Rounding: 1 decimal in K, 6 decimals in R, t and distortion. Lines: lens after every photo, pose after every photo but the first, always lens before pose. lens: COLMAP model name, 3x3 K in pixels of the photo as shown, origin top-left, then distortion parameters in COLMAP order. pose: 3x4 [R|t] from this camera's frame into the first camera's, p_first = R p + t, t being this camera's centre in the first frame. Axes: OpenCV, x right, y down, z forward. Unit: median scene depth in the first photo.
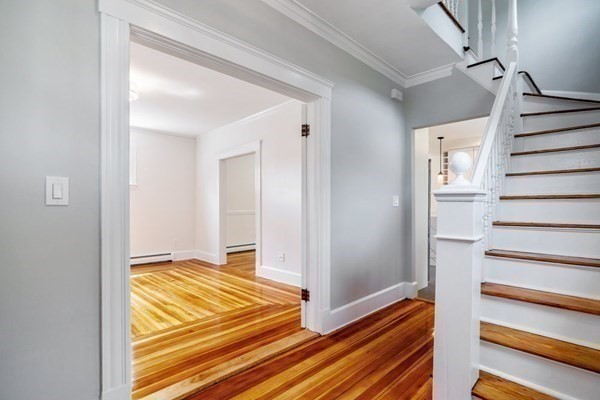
lens RADIAL K [[293.3, 0, 301.7], [0, 293.3, 204.8], [0, 0, 1]] dist [-0.001426, 0.000133]
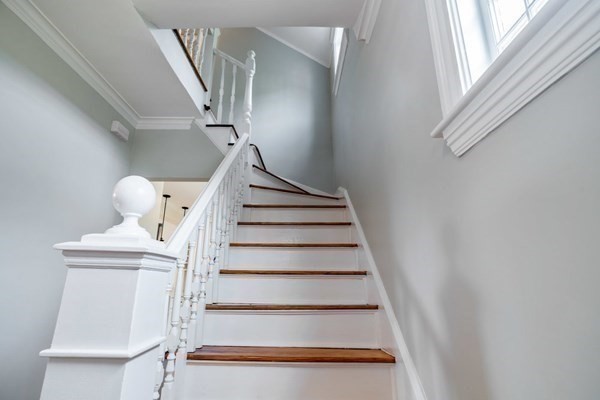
lens RADIAL K [[307.7, 0, 296.6], [0, 307.7, 189.7], [0, 0, 1]] dist [-0.001028, 0.000067]
pose [[0.714680, 0.208934, 0.667517, 0.186987], [-0.006837, 0.956384, -0.292031, 0.004844], [-0.699418, 0.204145, 0.684937, 0.201813]]
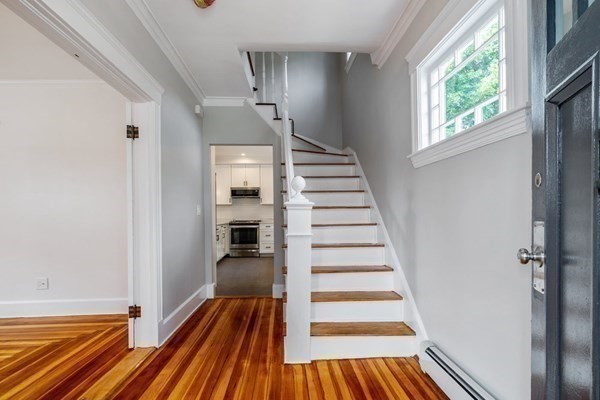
lens RADIAL K [[296.4, 0, 299.5], [0, 296.4, 211.3], [0, 0, 1]] dist [-0.004238, 0.000736]
pose [[0.683686, -0.000311, 0.729777, -0.272345], [0.006958, 0.999957, -0.006092, 0.002816], [-0.729743, 0.009243, 0.683659, -0.010938]]
